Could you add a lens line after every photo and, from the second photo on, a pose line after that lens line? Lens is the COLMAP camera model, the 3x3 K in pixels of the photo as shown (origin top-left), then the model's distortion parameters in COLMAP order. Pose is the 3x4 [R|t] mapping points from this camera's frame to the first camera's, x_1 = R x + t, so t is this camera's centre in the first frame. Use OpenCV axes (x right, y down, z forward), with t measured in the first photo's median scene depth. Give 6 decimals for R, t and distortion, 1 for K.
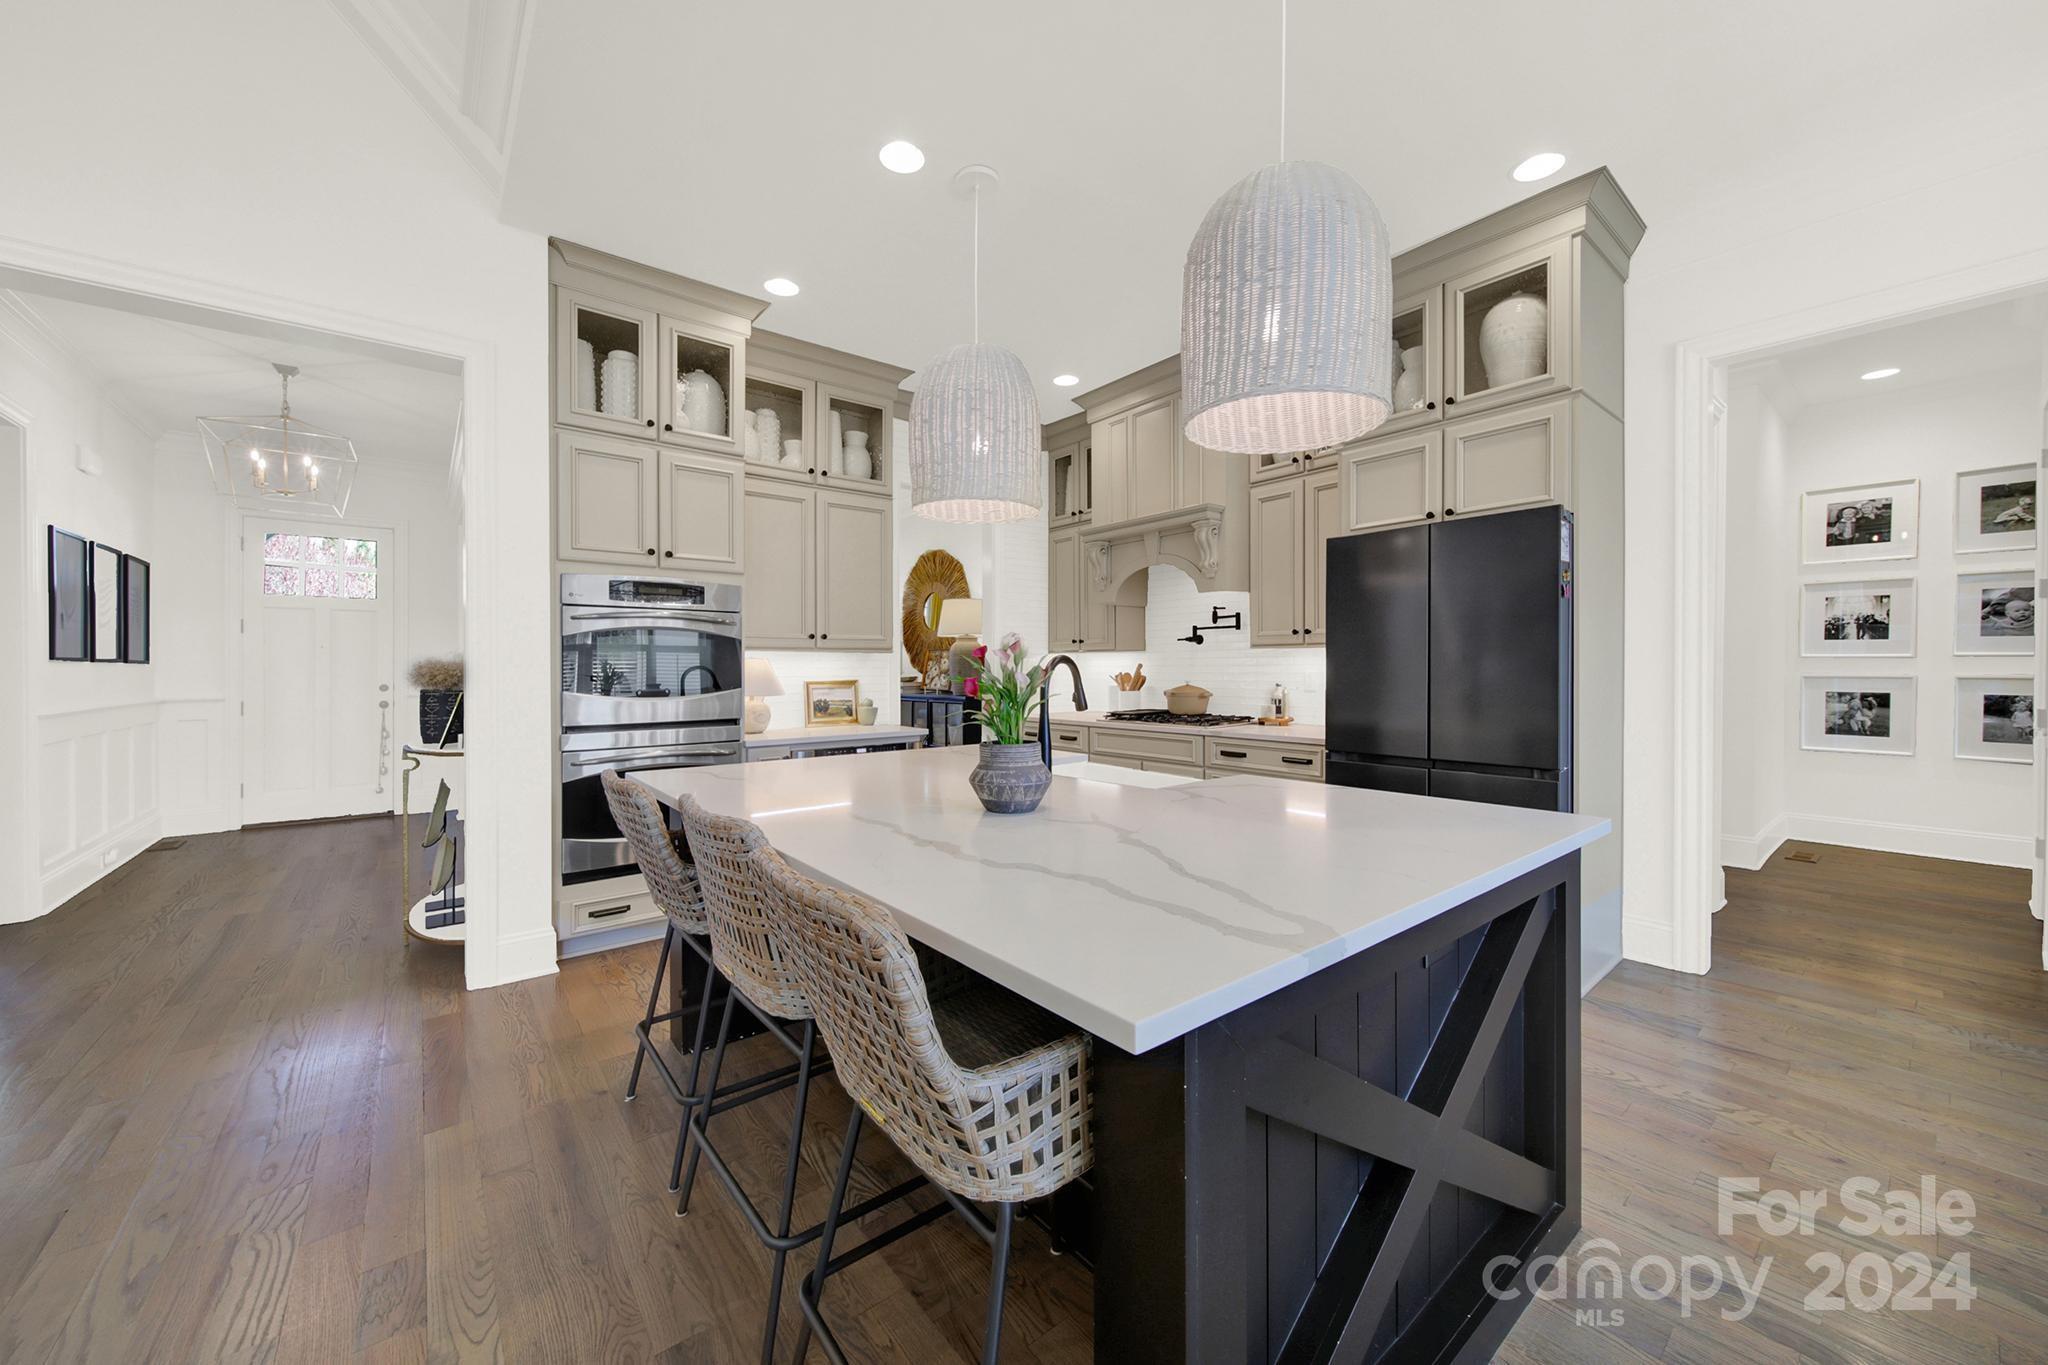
lens RADIAL K [[737.5, 0, 1026.2], [0, 737.5, 672.7], [0, 0, 1]] dist [0.006105, -0.000577]
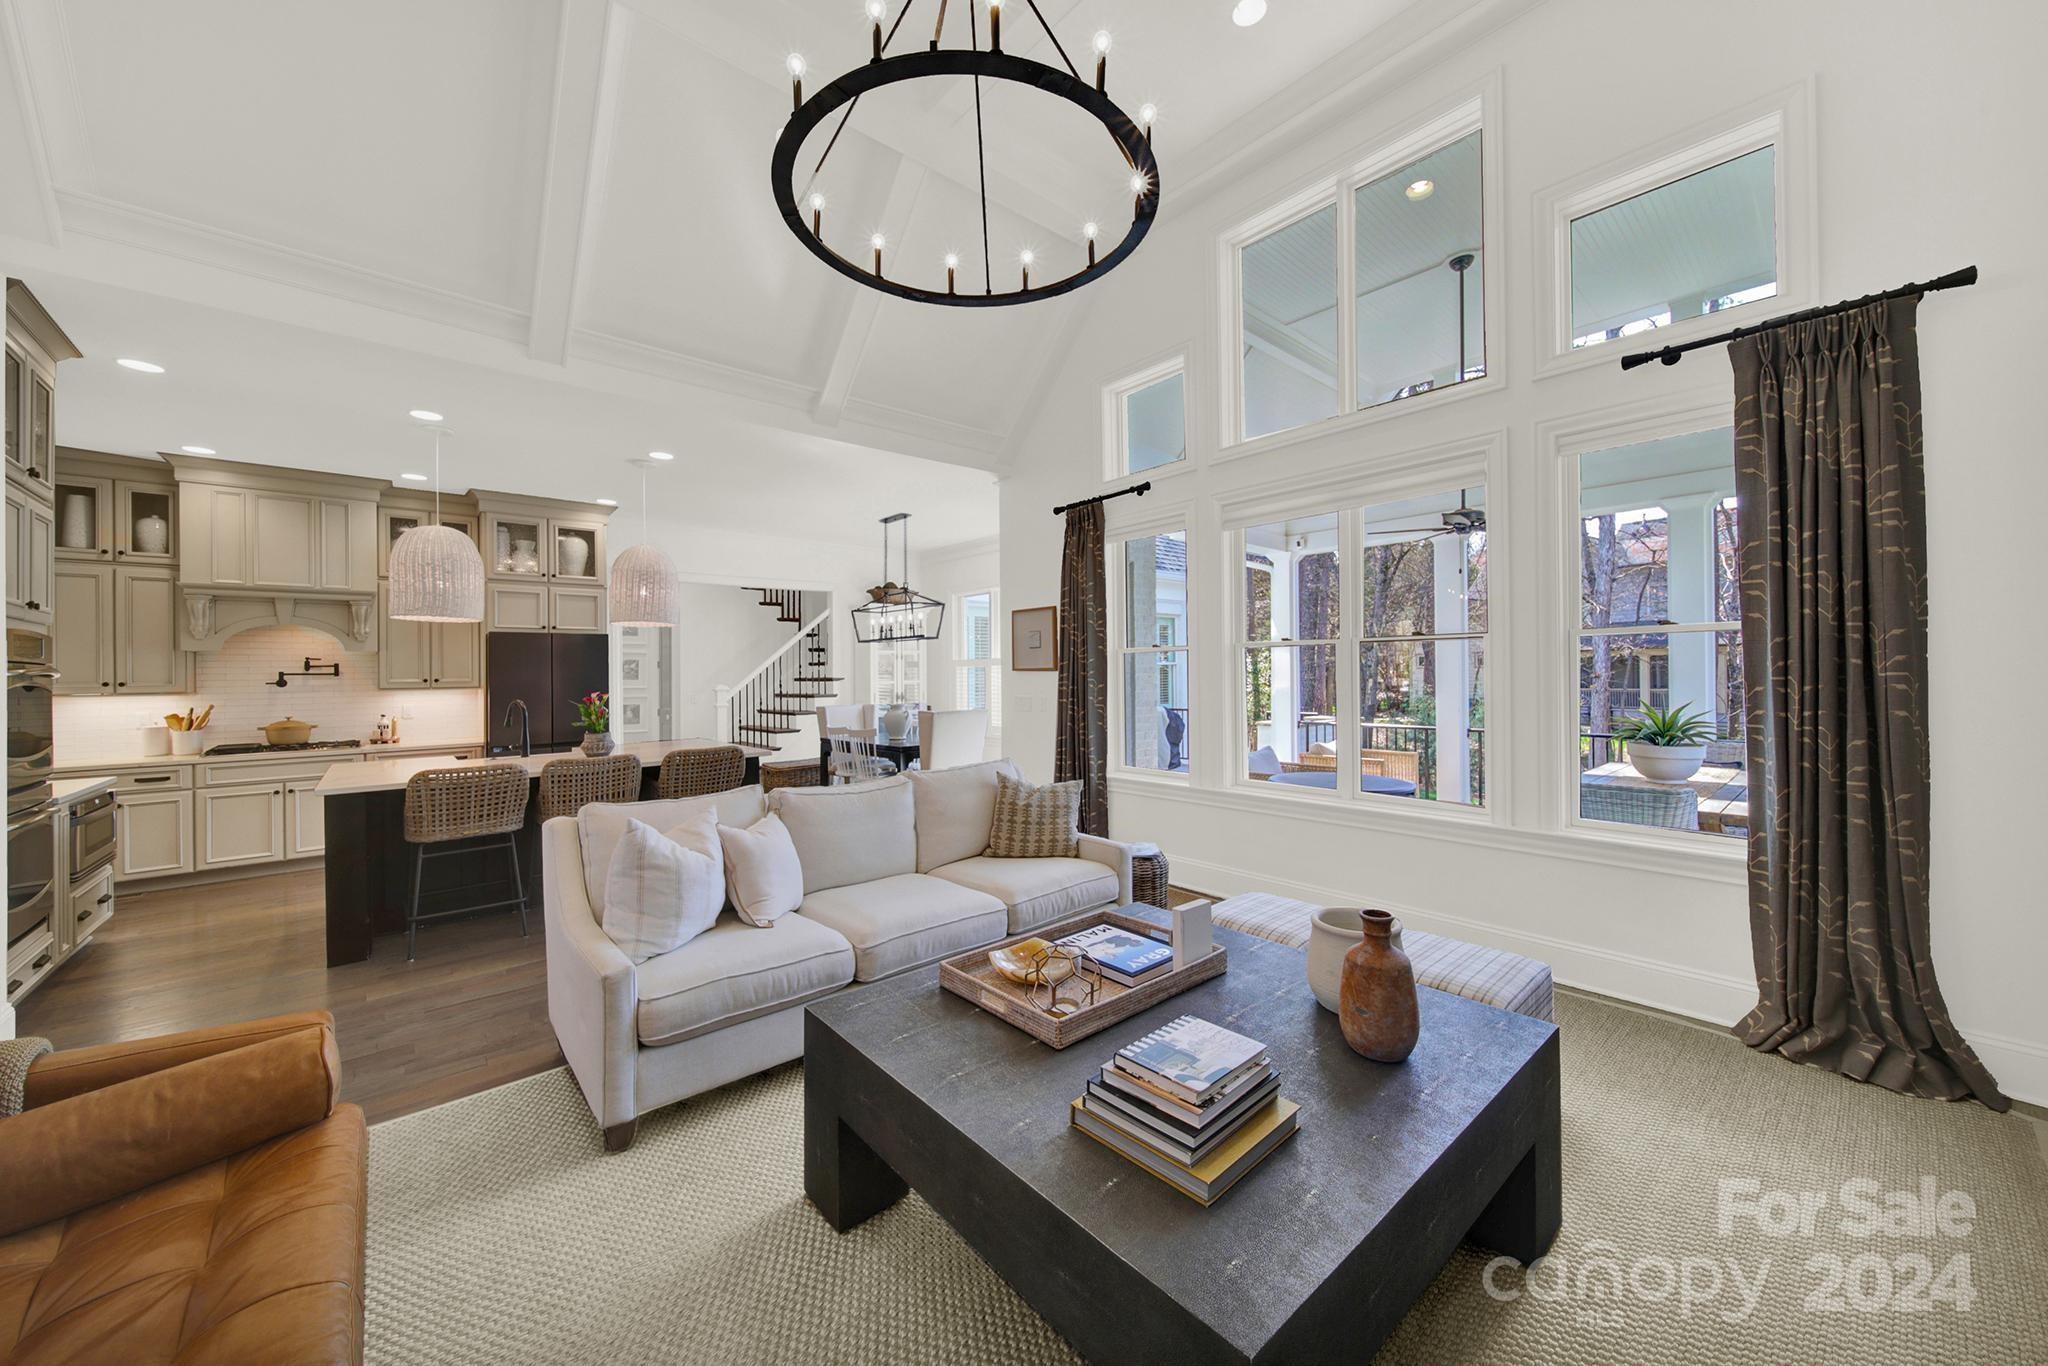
lens RADIAL K [[737.5, 0, 1018.1], [0, 737.5, 675.6], [0, 0, 1]] dist [0.006105, -0.000577]
pose [[-0.024001, 0.009984, 0.999662, -1.381678], [0.026245, 0.999612, -0.009354, -0.019043], [-0.999367, 0.026011, -0.024253, -0.252113]]
